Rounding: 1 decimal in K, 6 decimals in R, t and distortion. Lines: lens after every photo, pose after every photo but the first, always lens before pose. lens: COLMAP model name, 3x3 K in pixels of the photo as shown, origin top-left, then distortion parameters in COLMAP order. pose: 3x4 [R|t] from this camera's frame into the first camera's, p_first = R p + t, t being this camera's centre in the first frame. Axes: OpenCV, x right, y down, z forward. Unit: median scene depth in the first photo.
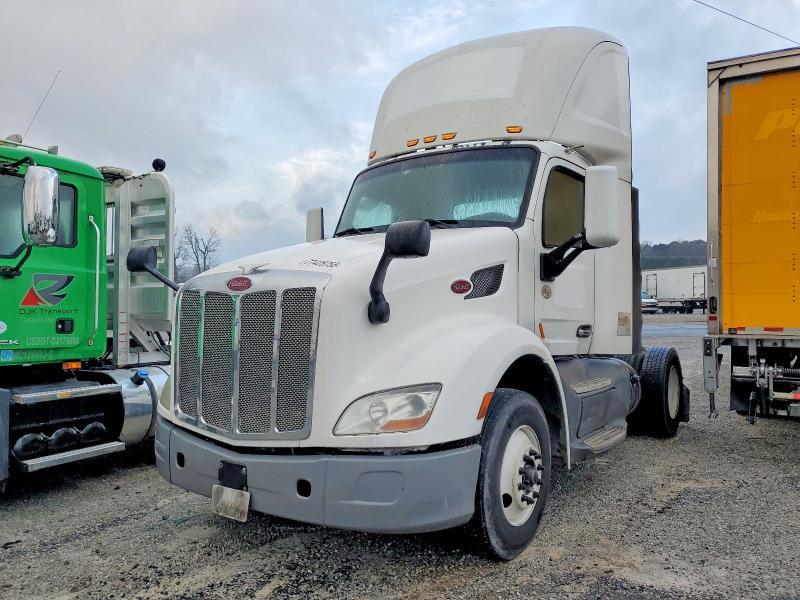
lens RADIAL K [[621.7, 0, 397.9], [0, 621.7, 281.4], [0, 0, 1]] dist [0.065514, -0.002790]
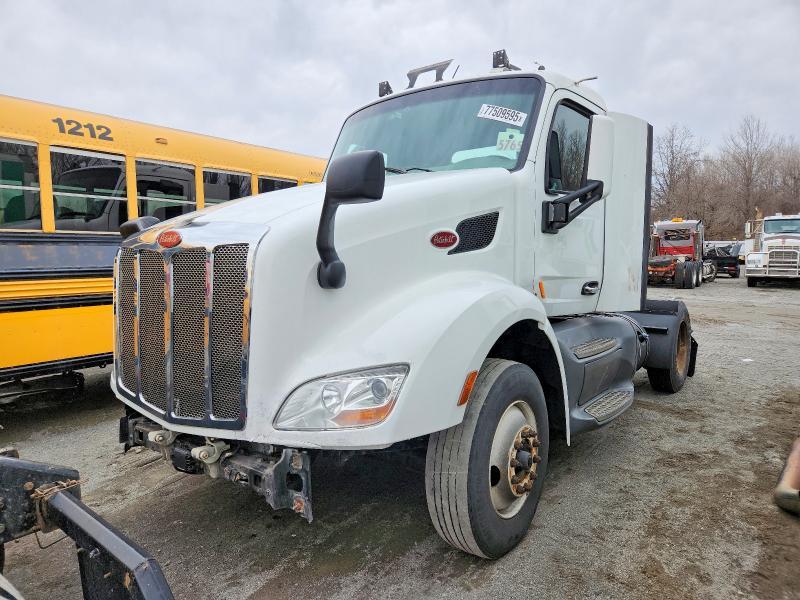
lens RADIAL K [[559.9, 0, 400.0], [0, 559.9, 300.0], [0, 0, 1]] dist [0.017547, -0.000033]
pose [[0.999488, -0.005133, -0.031588, 0.068176], [0.008709, 0.993429, 0.114120, 0.001382], [0.030795, -0.114336, 0.992965, 0.257076]]
